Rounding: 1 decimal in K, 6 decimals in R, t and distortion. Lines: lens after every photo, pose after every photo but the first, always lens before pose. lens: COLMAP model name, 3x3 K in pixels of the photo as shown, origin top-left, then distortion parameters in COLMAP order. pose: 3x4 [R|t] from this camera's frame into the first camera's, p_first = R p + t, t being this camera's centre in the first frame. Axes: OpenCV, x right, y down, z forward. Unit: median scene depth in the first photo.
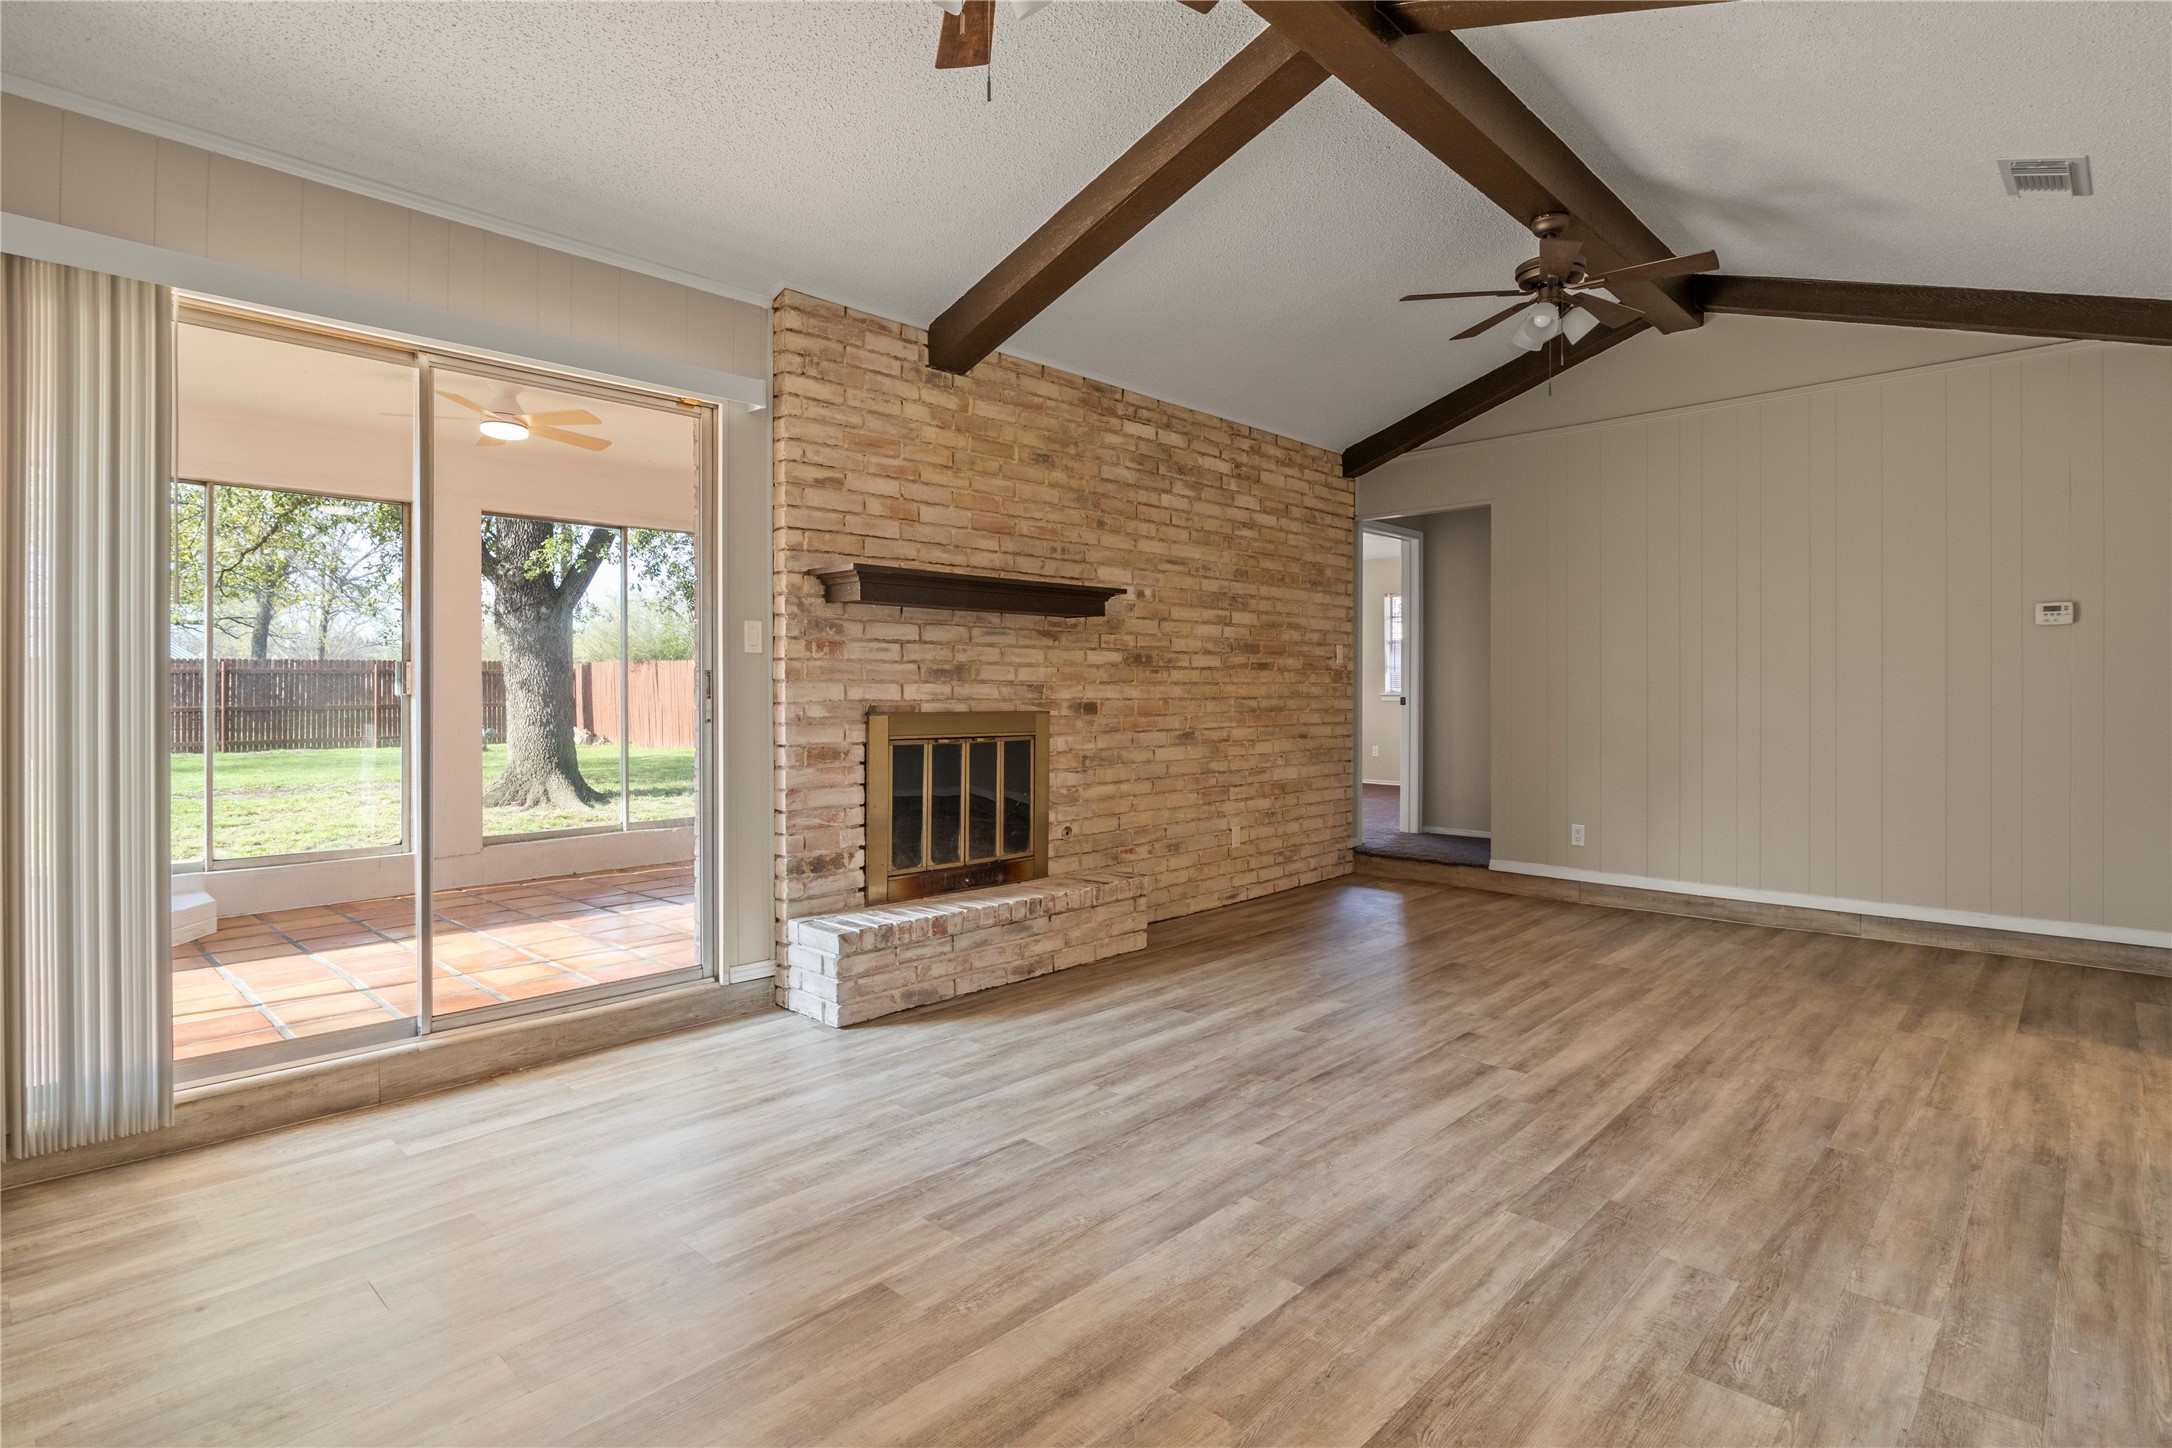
lens RADIAL K [[1089.3, 0, 1084.7], [0, 1089.3, 683.9], [0, 0, 1]] dist [-0.011890, 0.001273]
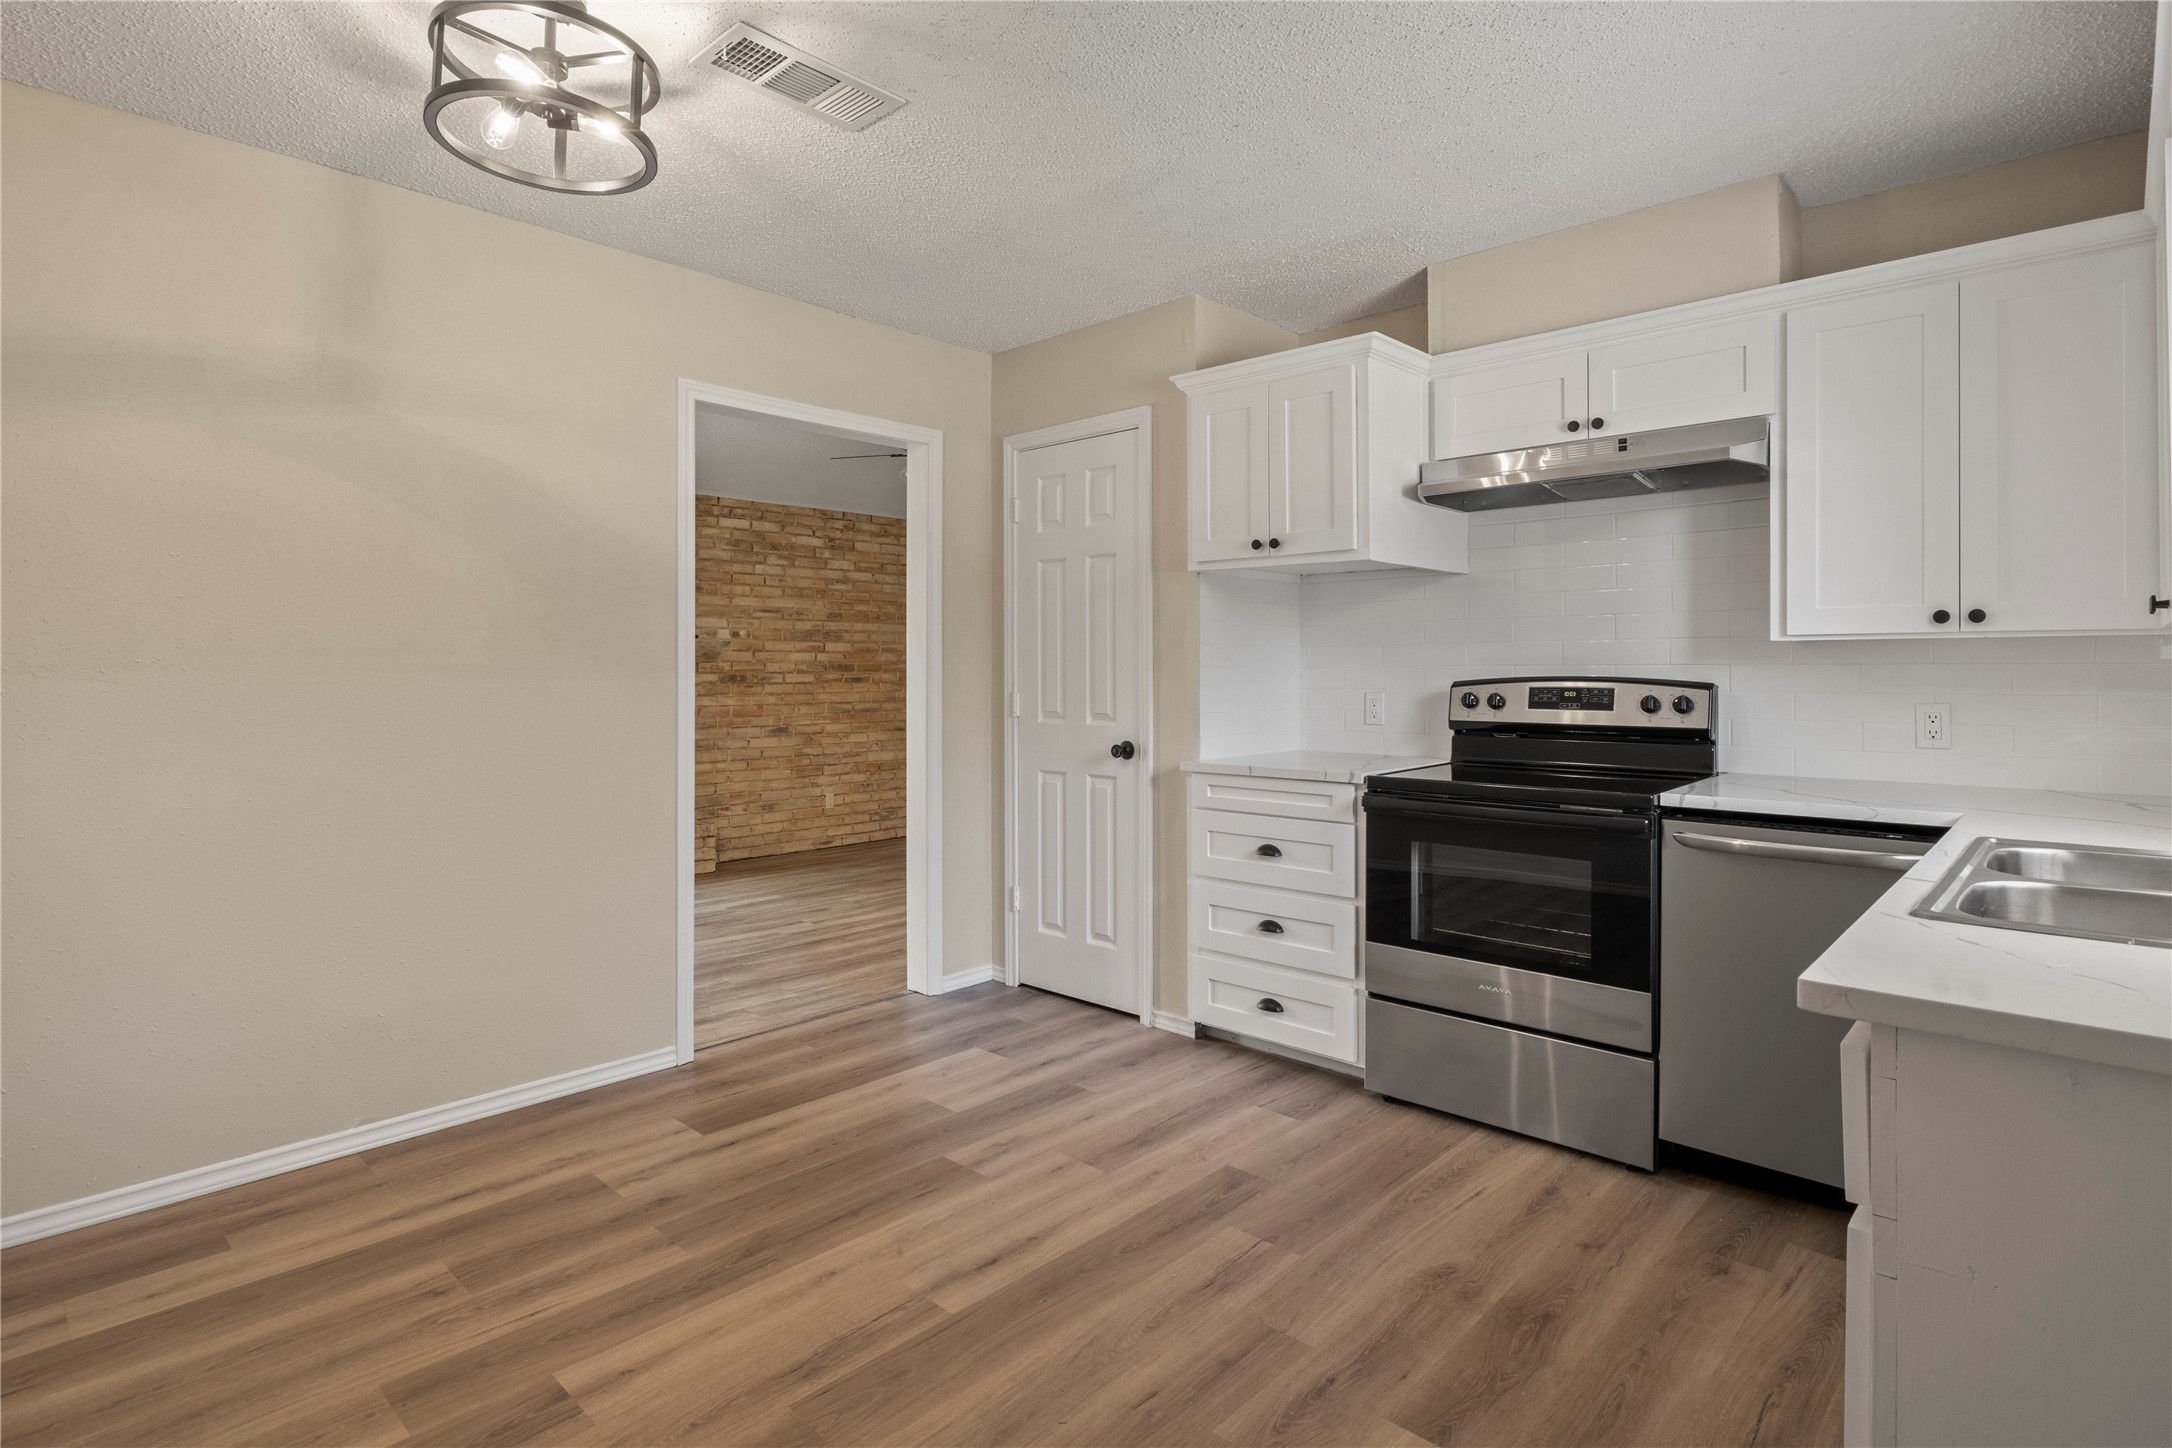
lens RADIAL K [[1089.3, 0, 1079.1], [0, 1089.3, 681.3], [0, 0, 1]] dist [-0.011890, 0.001273]
pose [[0.999991, -0.004335, -0.000393, 0.699013], [0.004339, 0.999943, 0.009802, -0.042747], [0.000351, -0.009804, 0.999952, -0.639676]]
